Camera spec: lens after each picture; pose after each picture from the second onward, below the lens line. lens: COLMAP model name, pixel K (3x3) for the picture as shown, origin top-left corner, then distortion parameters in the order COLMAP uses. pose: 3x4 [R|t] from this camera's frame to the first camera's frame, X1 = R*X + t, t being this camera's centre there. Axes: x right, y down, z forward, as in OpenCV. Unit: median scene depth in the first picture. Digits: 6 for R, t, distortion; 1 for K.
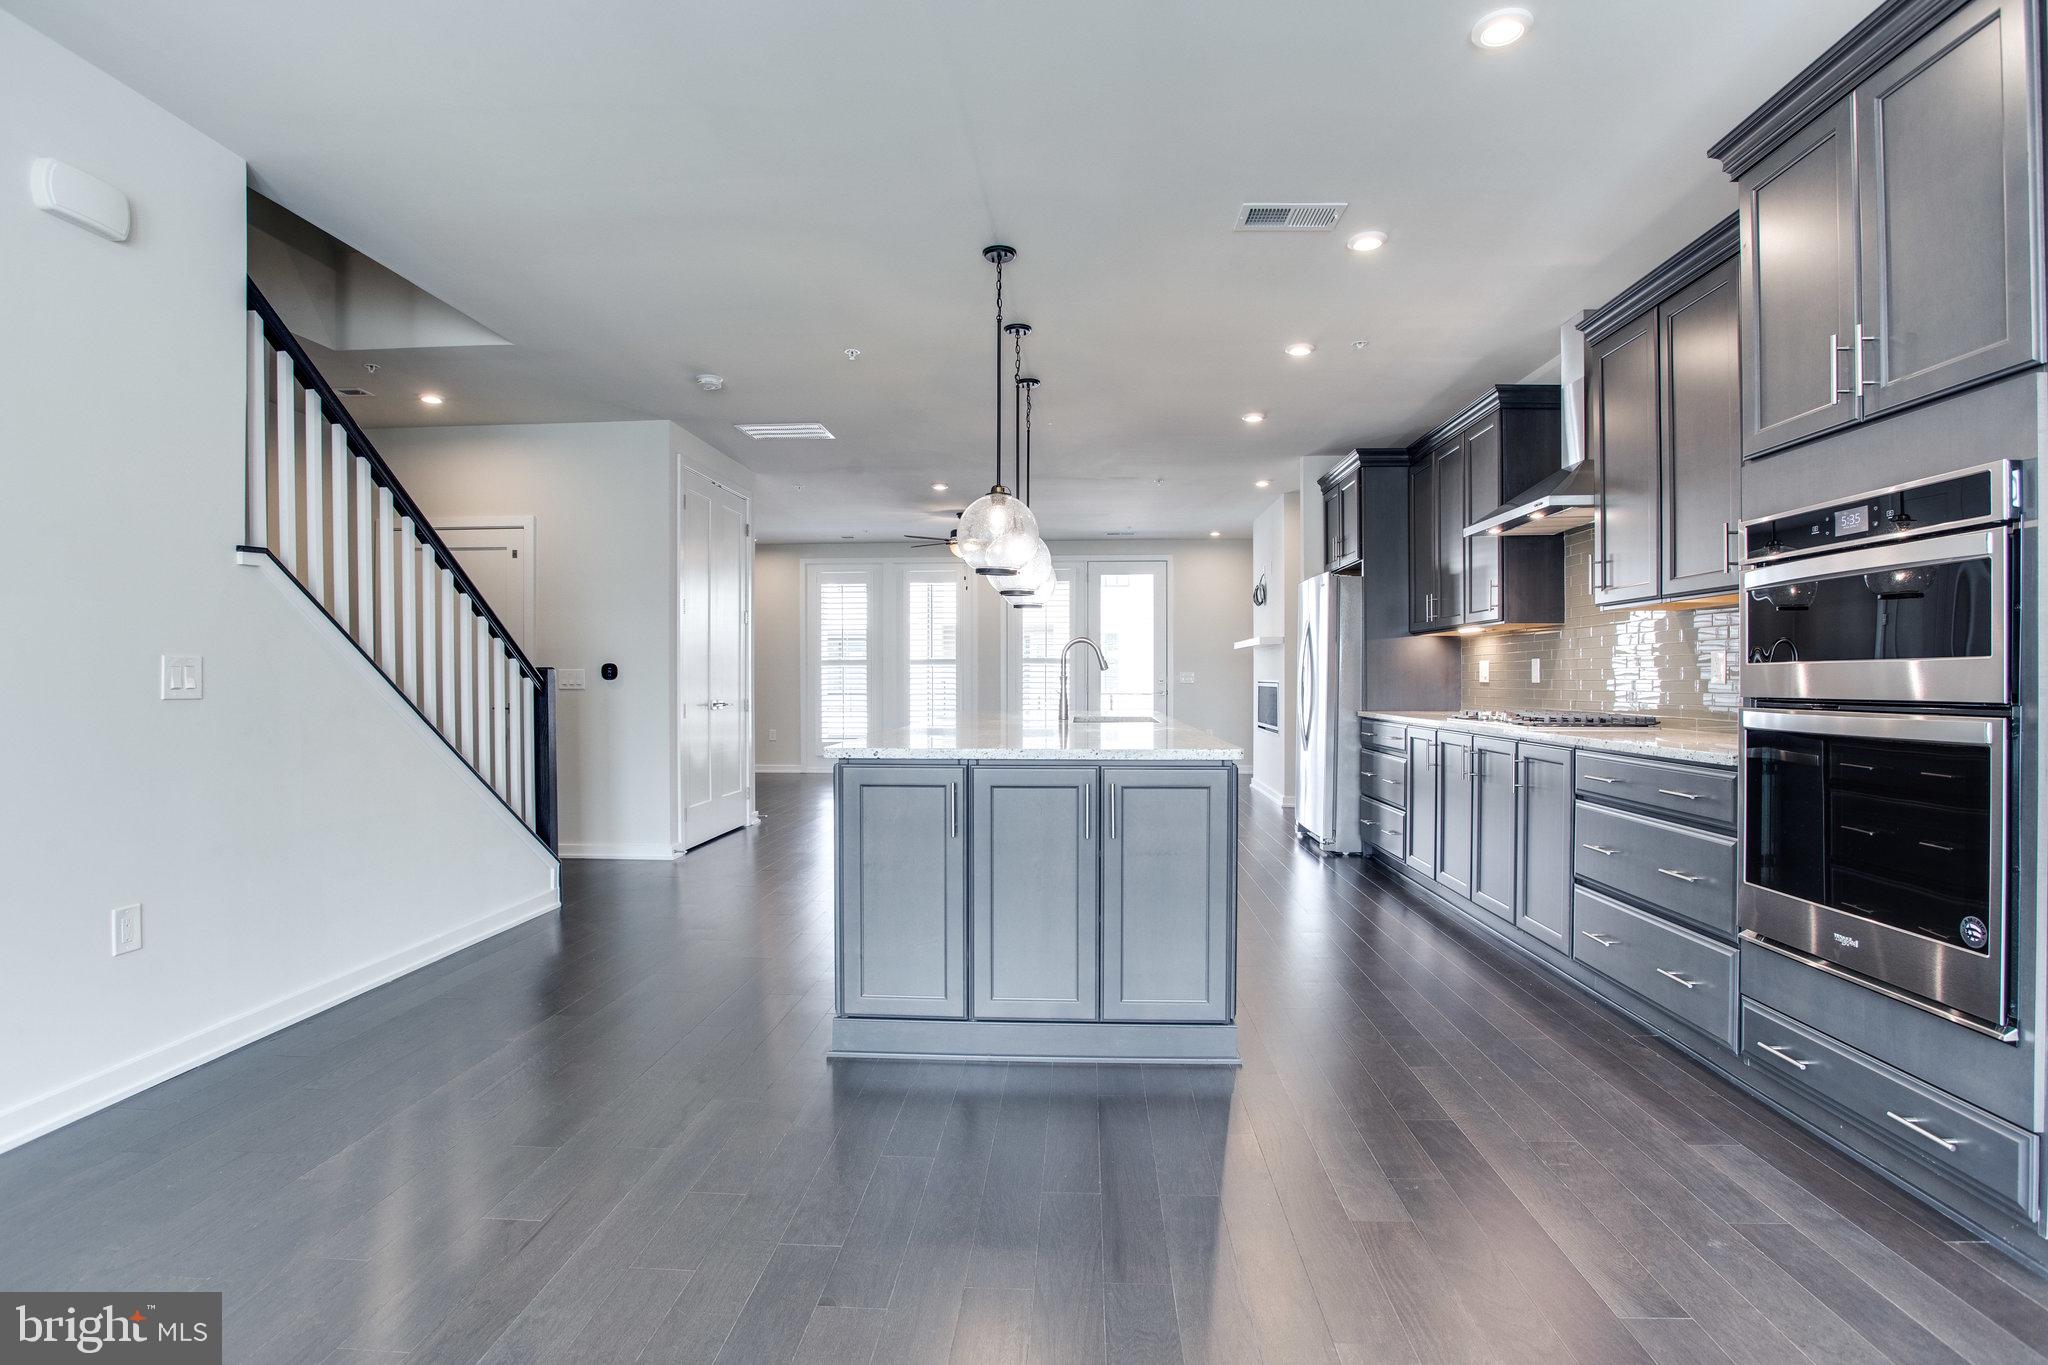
lens RADIAL K [[1015.0, 0, 1028.7], [0, 1015.0, 681.3], [0, 0, 1]] dist [-0.053478, 0.015543]
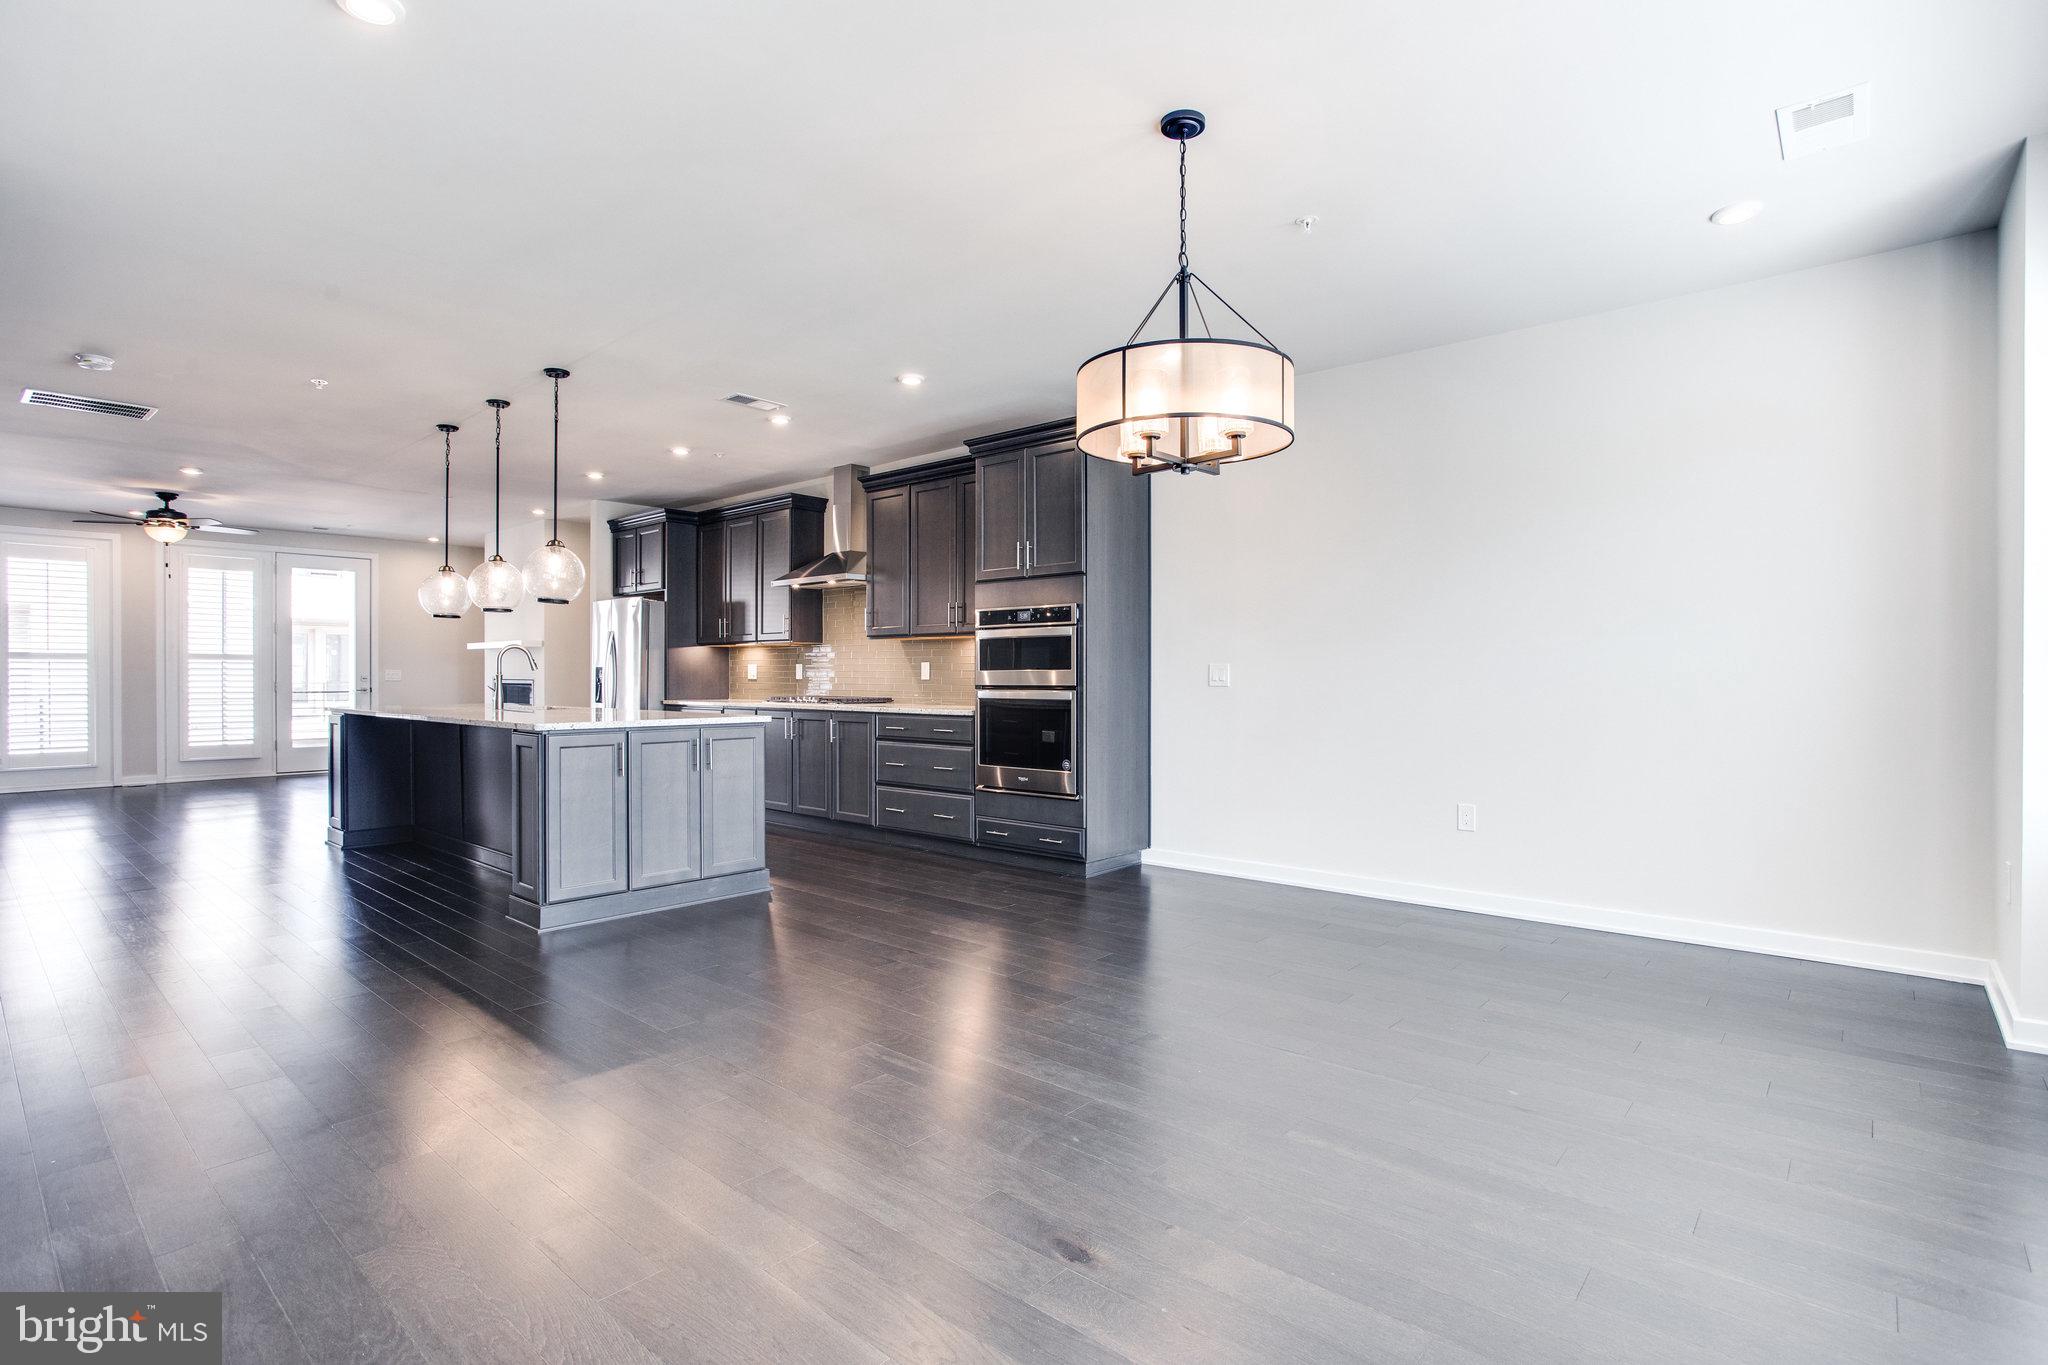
lens RADIAL K [[992.6, 0, 1035.1], [0, 992.6, 683.0], [0, 0, 1]] dist [-0.042357, 0.015788]
pose [[0.616817, -0.004356, 0.787094, -0.586451], [0.001092, 0.999988, 0.004678, 0.000068], [-0.787106, -0.002026, 0.616815, -0.309397]]
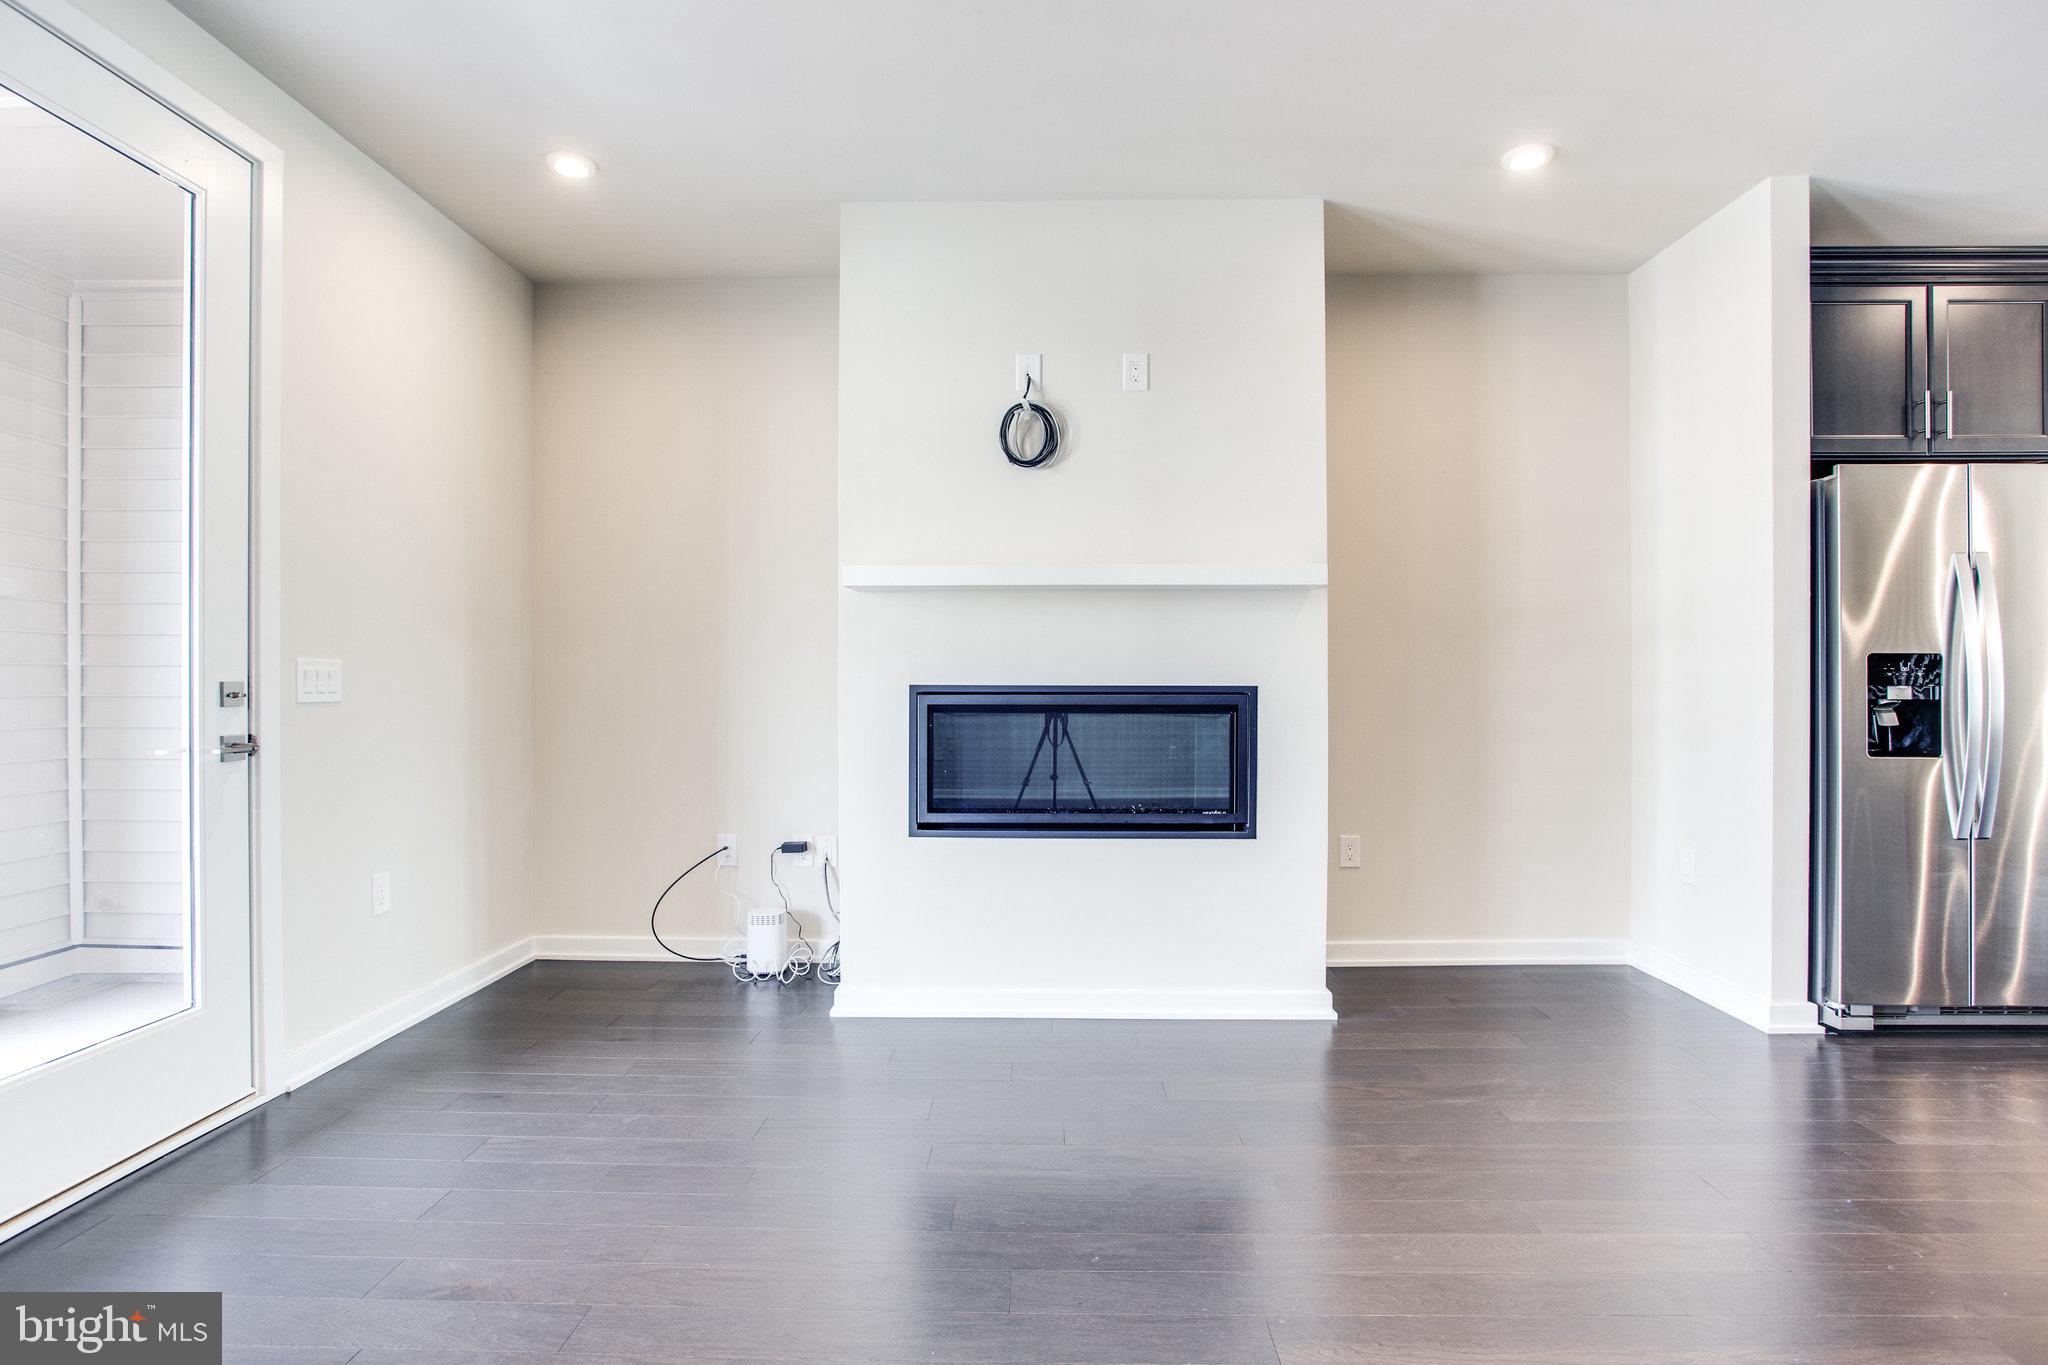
lens RADIAL K [[992.6, 0, 1032.3], [0, 992.6, 692.9], [0, 0, 1]] dist [-0.042357, 0.015788]
pose [[-0.028888, -0.006942, 0.999559, -0.225282], [0.006429, 0.999954, 0.007131, -0.003473], [-0.999562, 0.006632, -0.028842, 2.223813]]
